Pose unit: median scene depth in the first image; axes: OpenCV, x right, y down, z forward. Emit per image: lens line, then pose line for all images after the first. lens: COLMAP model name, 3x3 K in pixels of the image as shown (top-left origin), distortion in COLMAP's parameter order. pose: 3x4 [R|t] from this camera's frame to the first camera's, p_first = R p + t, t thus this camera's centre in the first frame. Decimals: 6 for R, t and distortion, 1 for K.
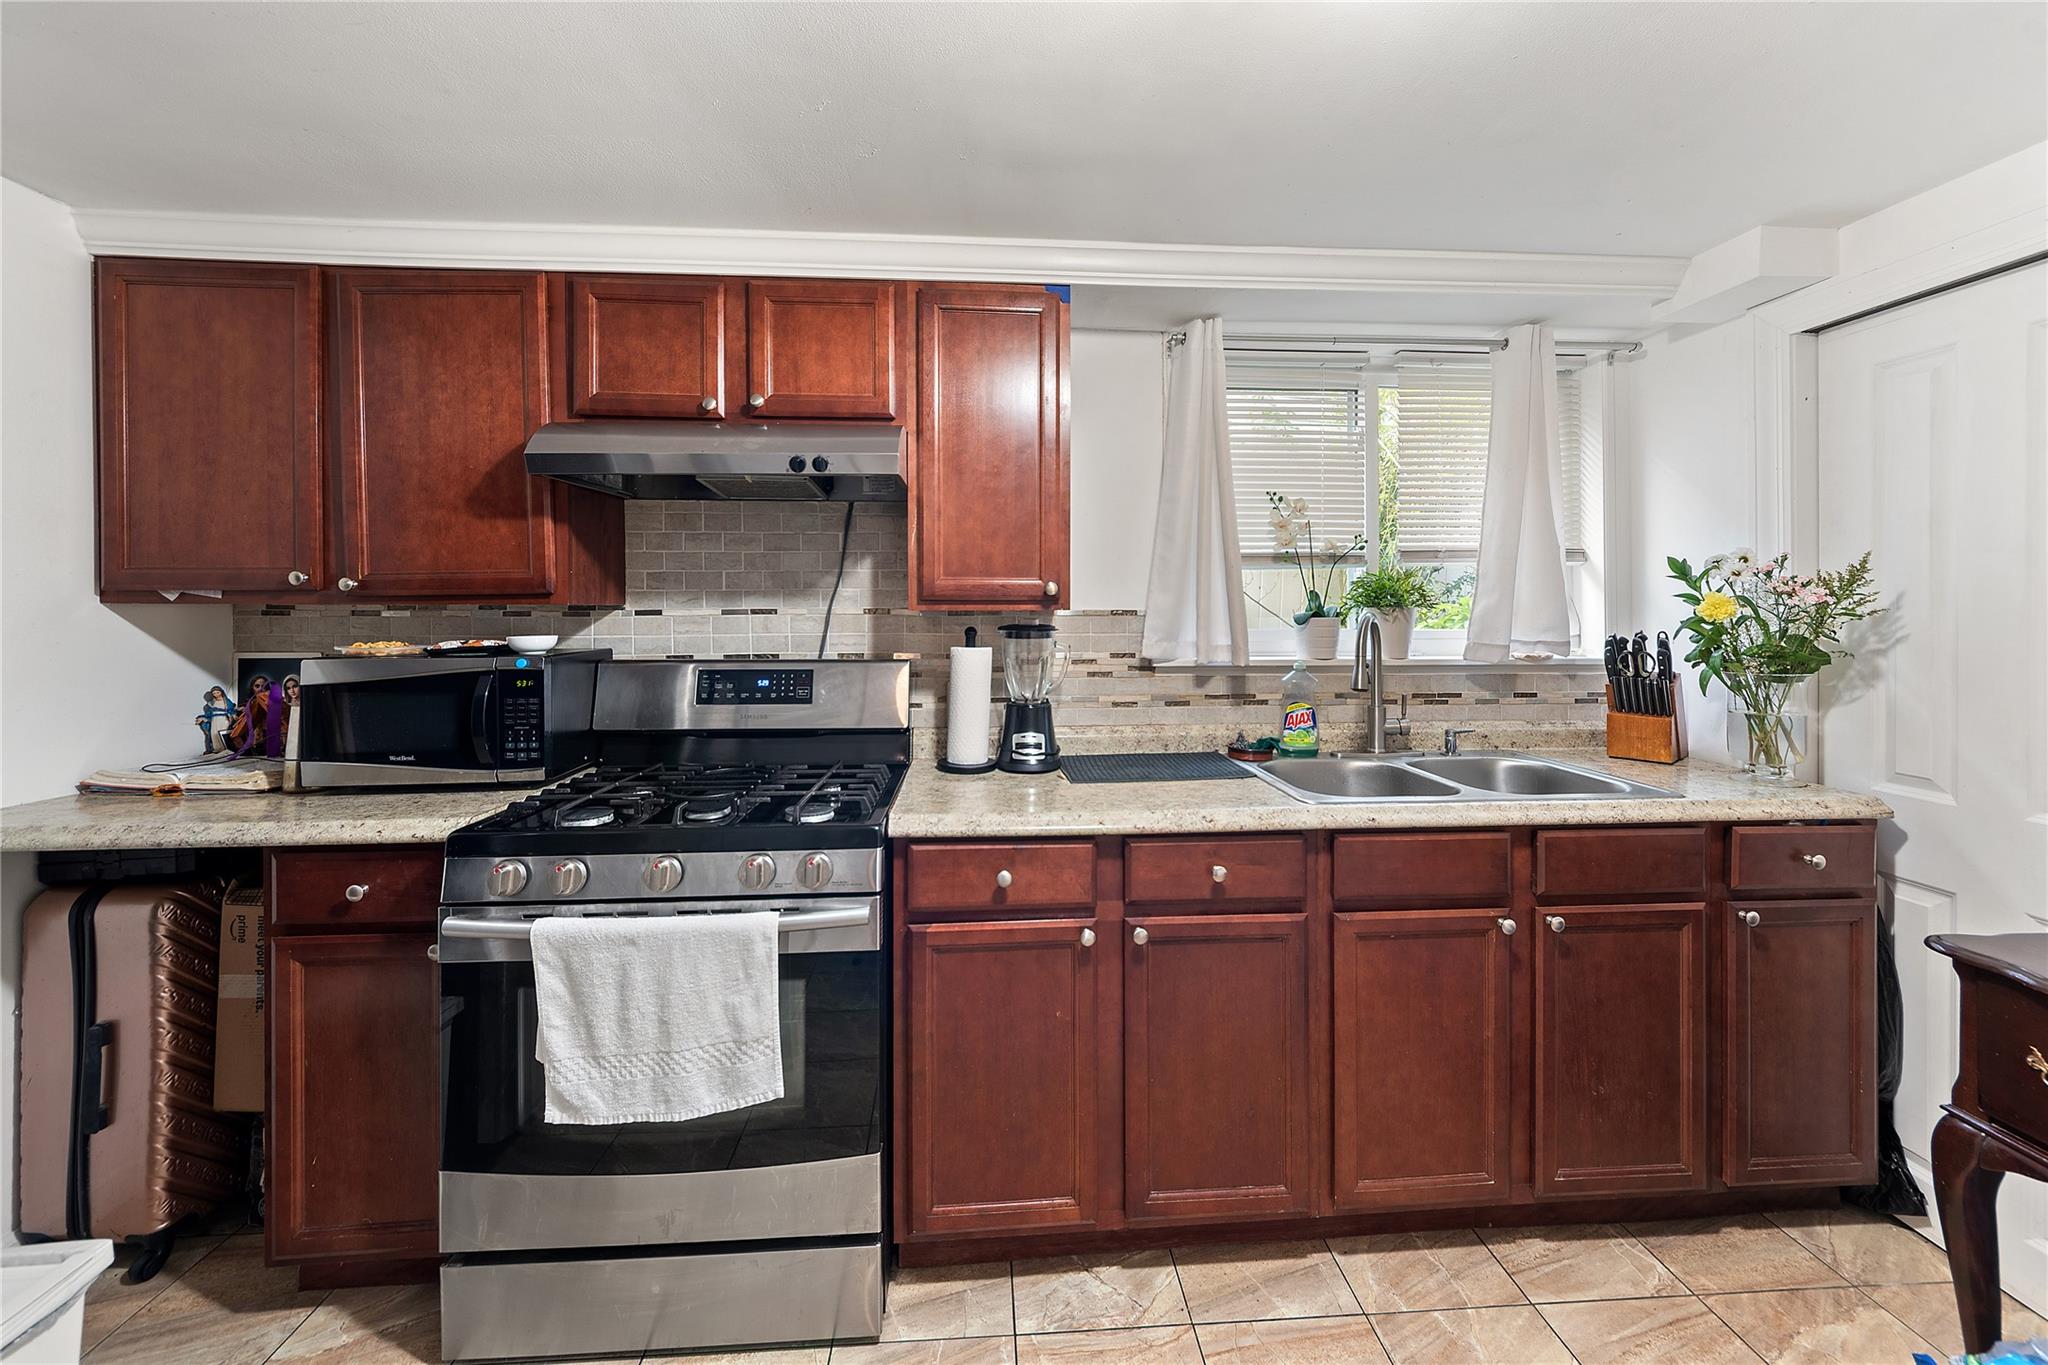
lens RADIAL K [[773.4, 0, 1023.2], [0, 773.4, 617.3], [0, 0, 1]] dist [-0.000406, -0.000465]
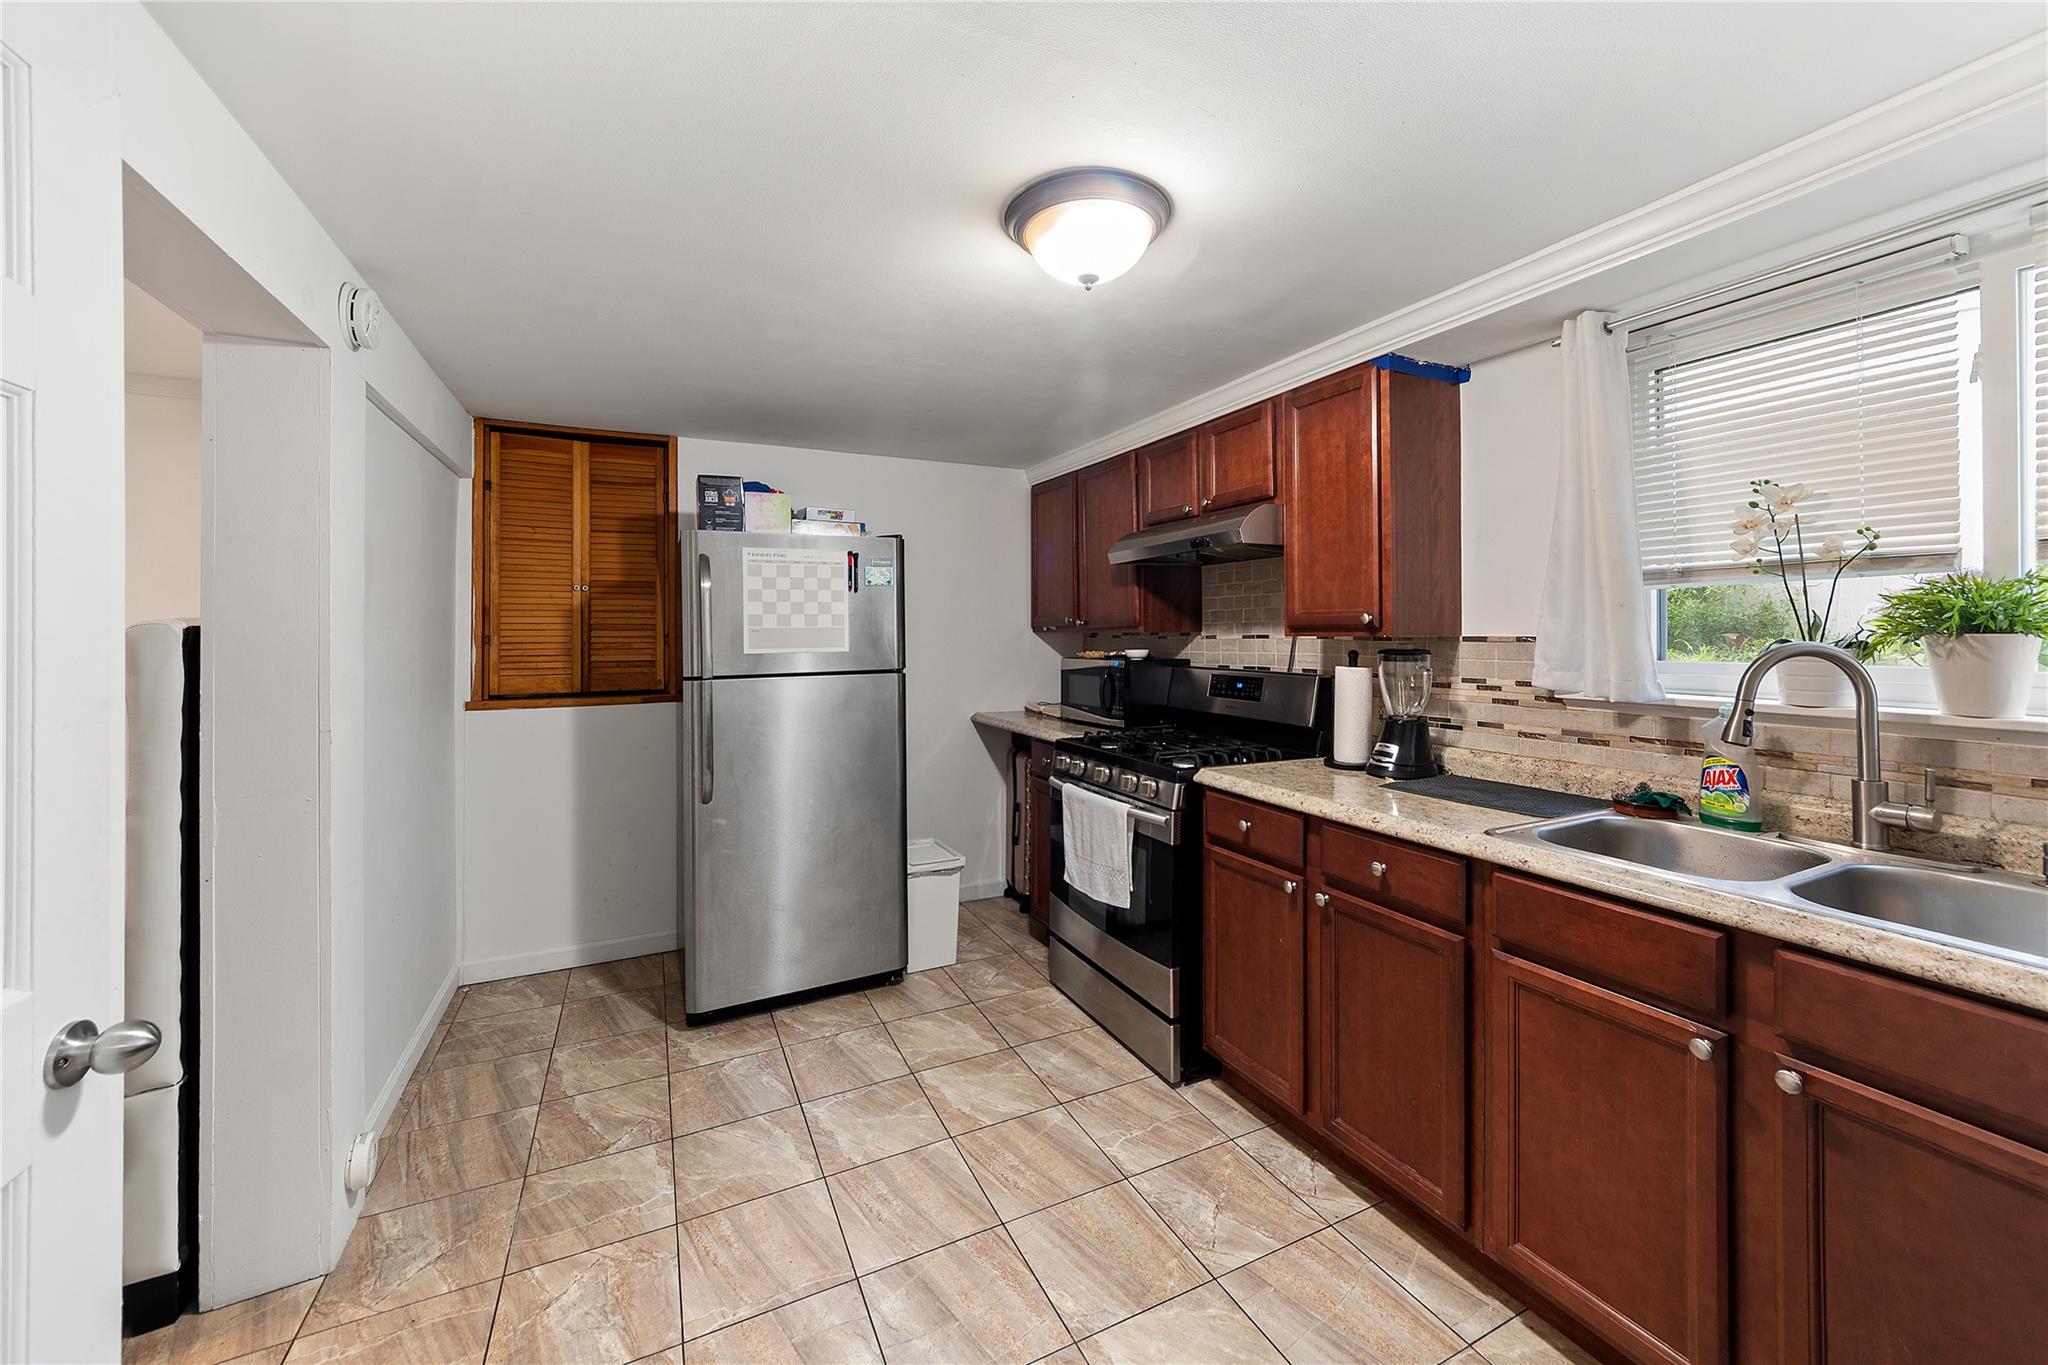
lens RADIAL K [[773.4, 0, 1015.4], [0, 773.4, 631.3], [0, 0, 1]] dist [-0.000406, -0.000465]
pose [[0.375545, -0.002079, -0.926802, 0.905438], [-0.005992, 0.999971, -0.004671, -0.009052], [0.926785, 0.007308, 0.375522, 0.058199]]
